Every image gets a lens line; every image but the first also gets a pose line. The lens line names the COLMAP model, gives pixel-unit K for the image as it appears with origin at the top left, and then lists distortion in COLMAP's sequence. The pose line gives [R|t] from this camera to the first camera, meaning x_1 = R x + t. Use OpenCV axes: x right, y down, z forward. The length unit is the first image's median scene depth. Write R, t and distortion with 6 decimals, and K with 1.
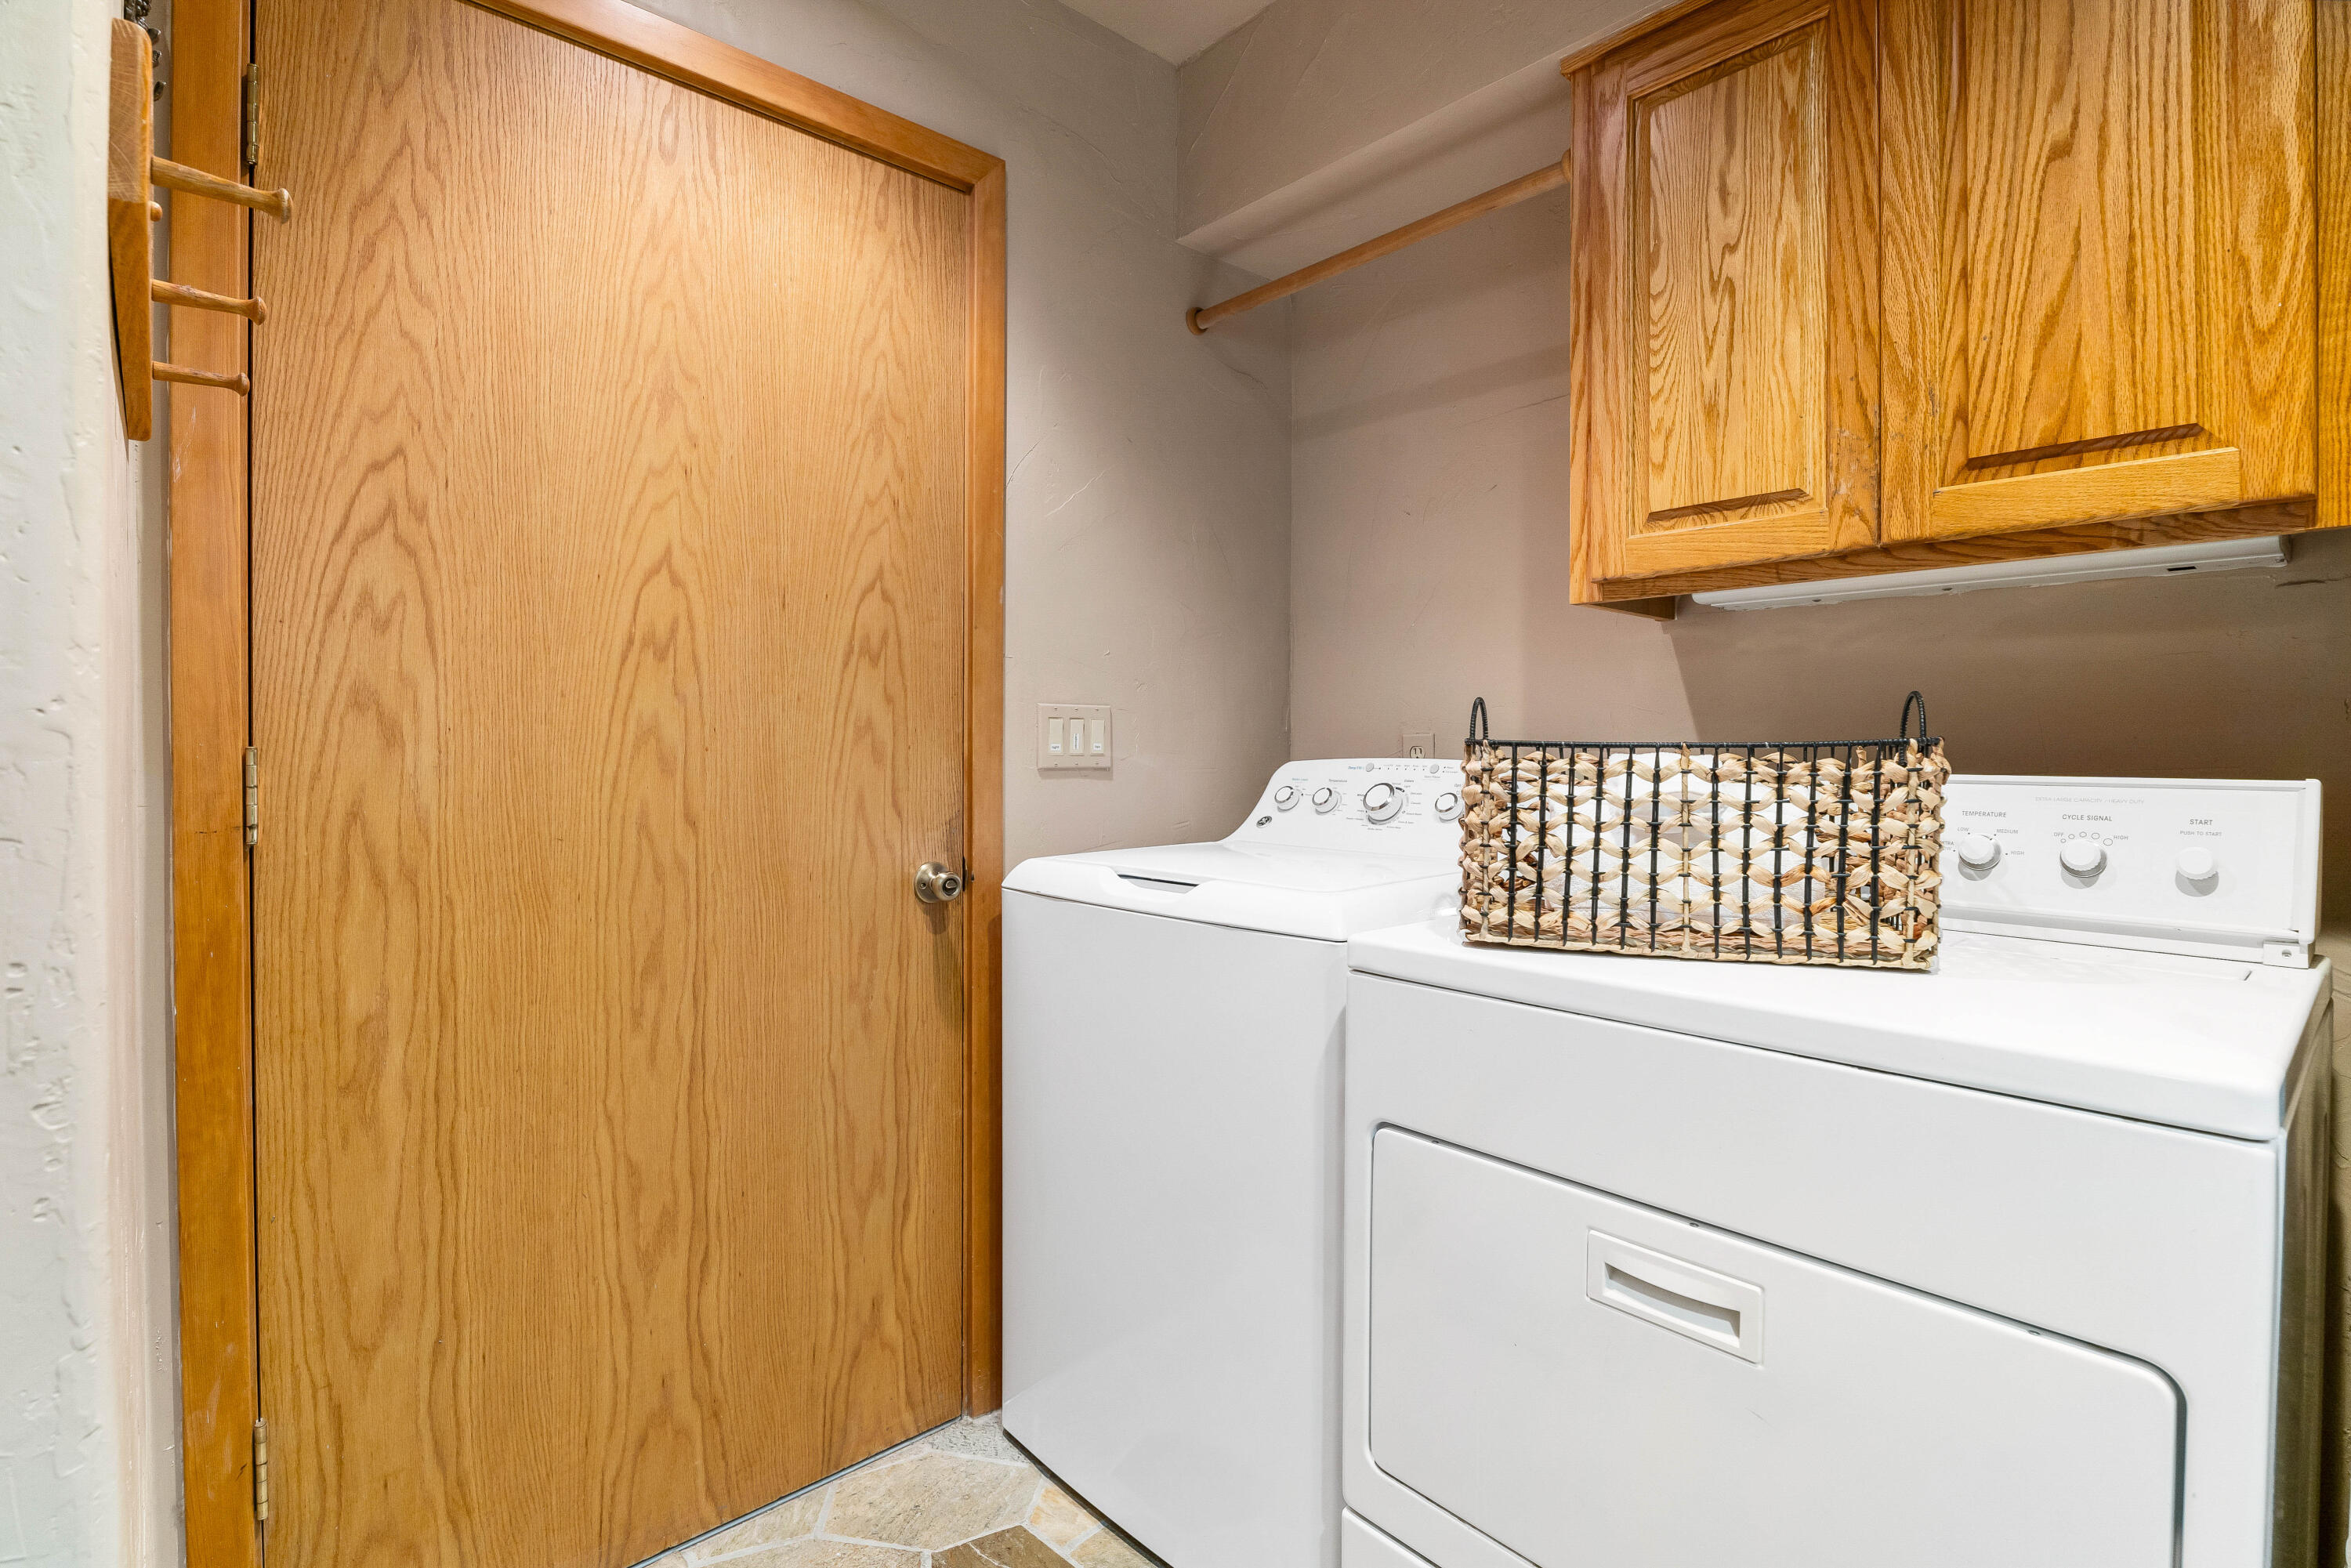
lens RADIAL K [[1127.4, 0, 1182.3], [0, 1127.4, 763.0], [0, 0, 1]] dist [-0.003785, -0.001821]
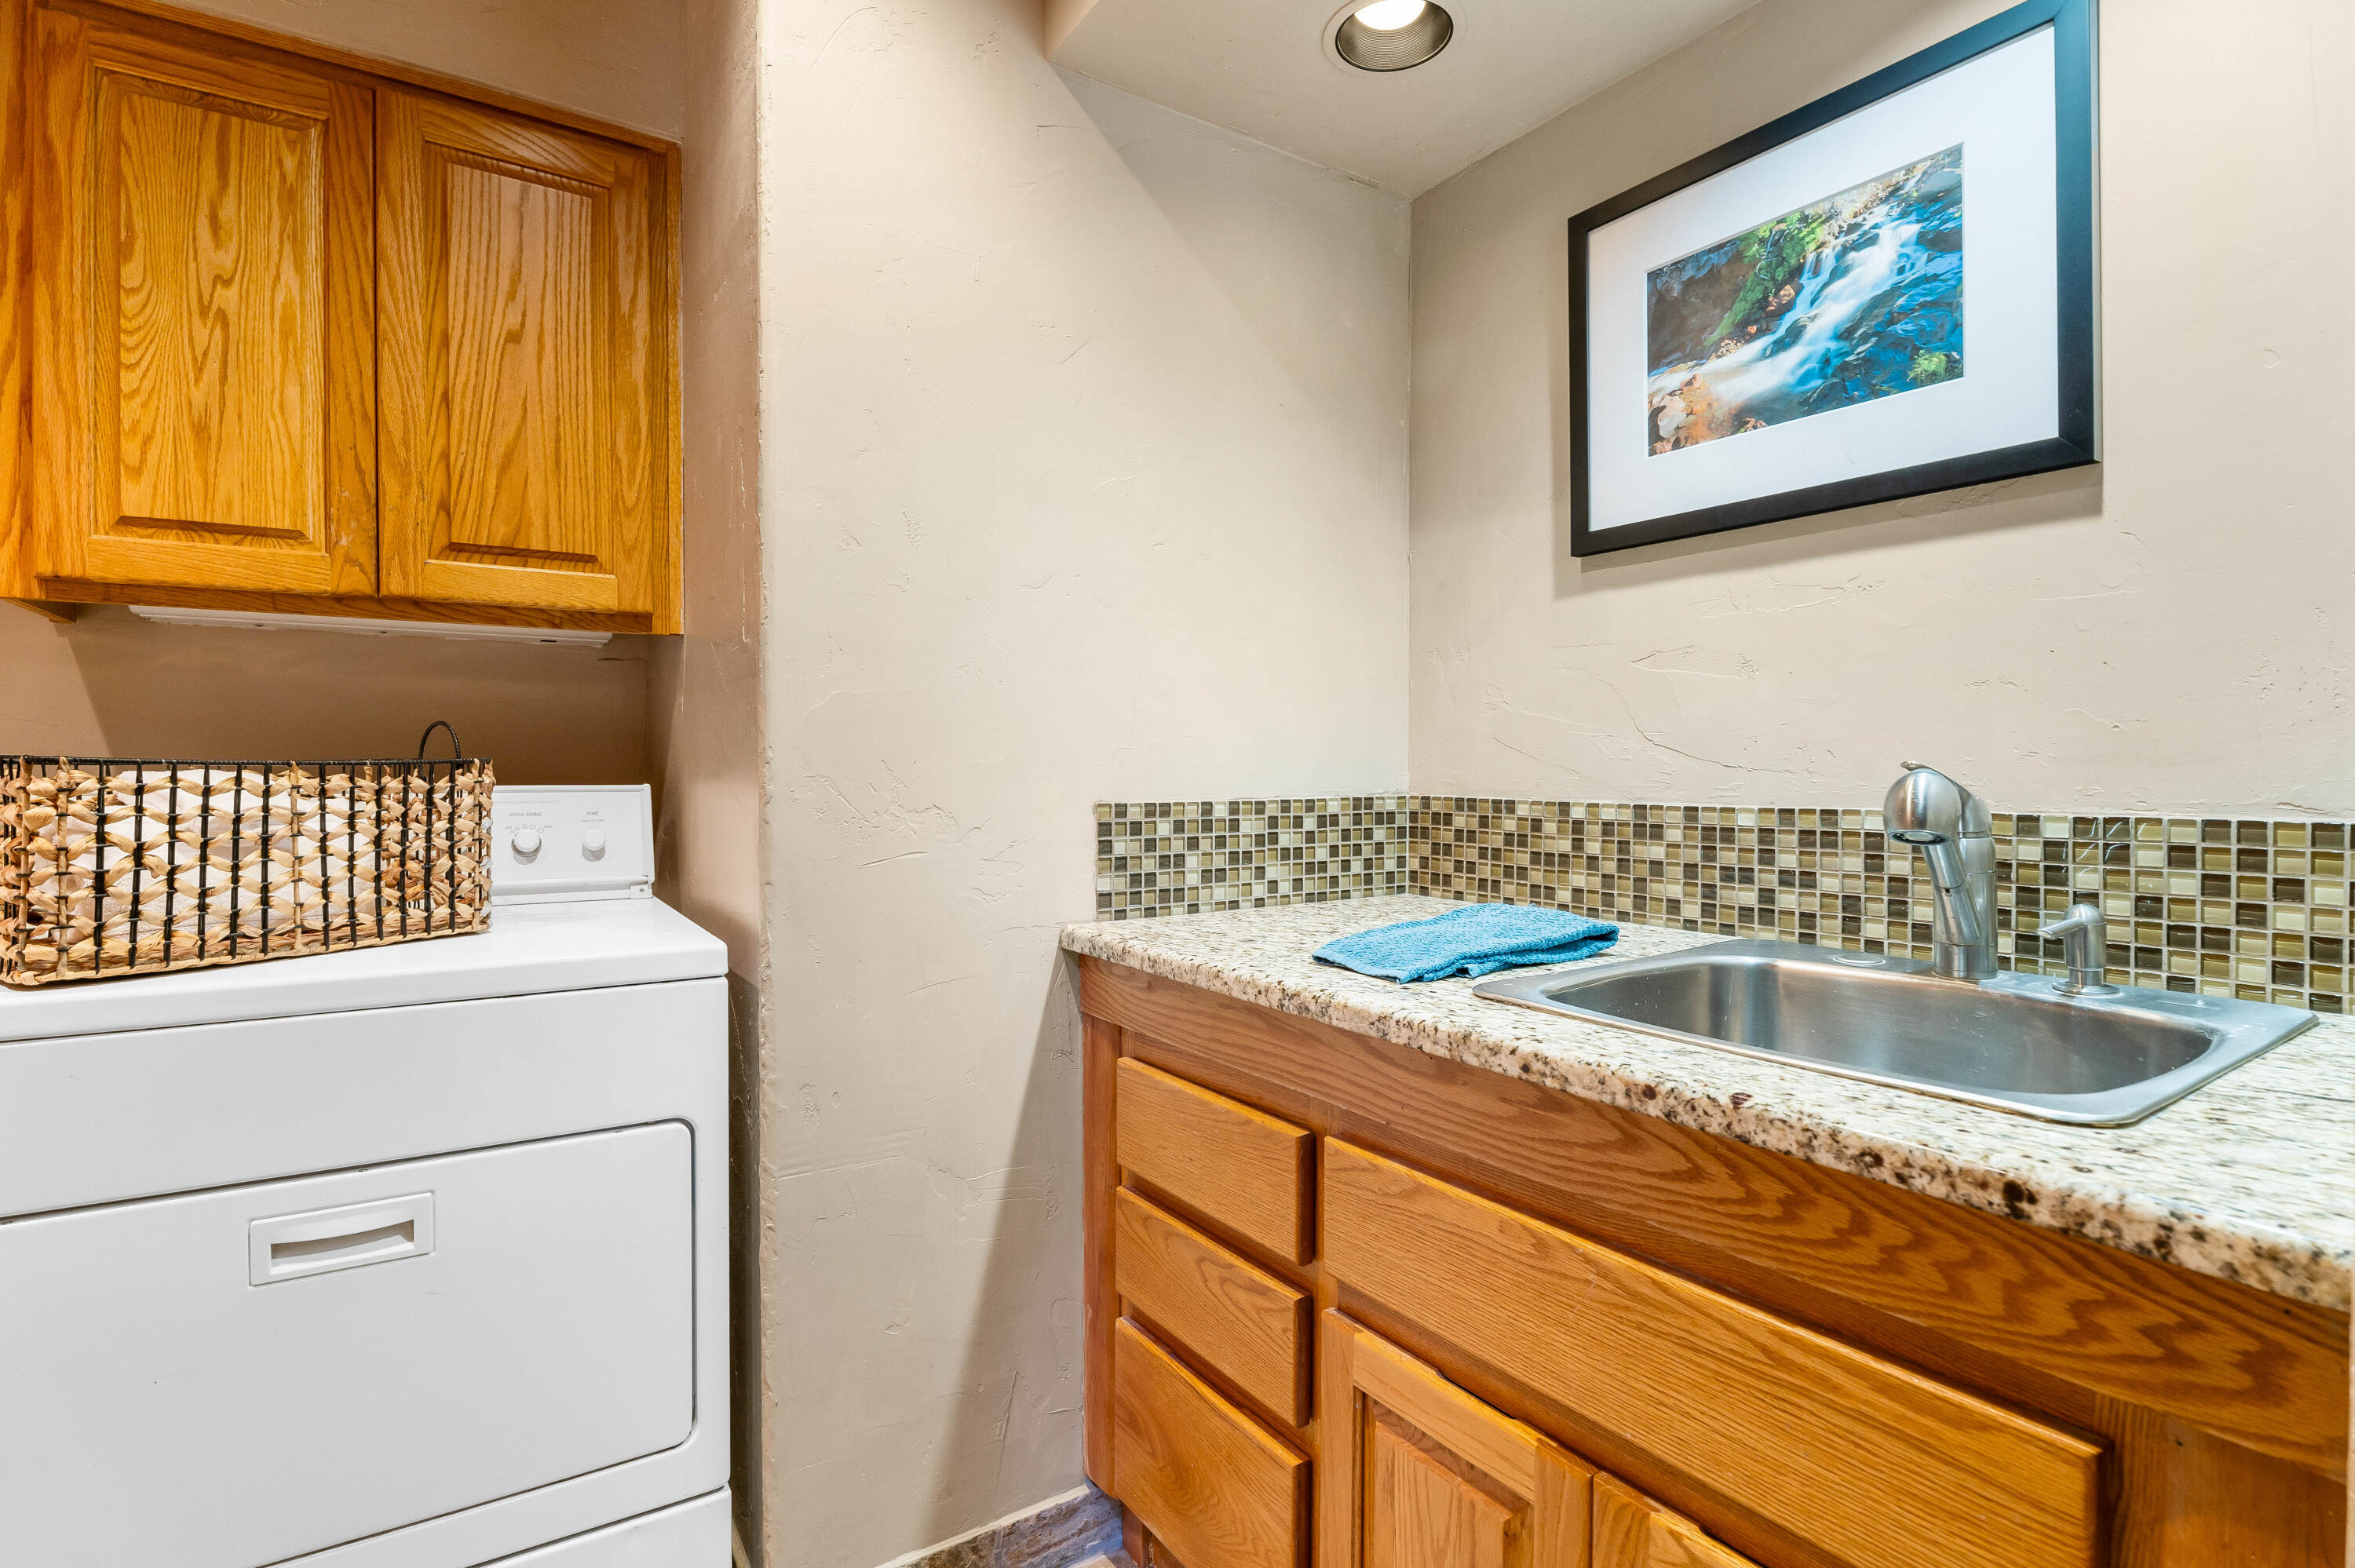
lens RADIAL K [[1129.2, 0, 1184.8], [0, 1129.2, 773.9], [0, 0, 1]] dist [-0.003785, -0.001821]
pose [[0.136552, -0.008340, 0.990598, -0.482568], [0.008697, 0.999936, 0.007219, -0.005270], [-0.990595, 0.007630, 0.136616, -0.014668]]
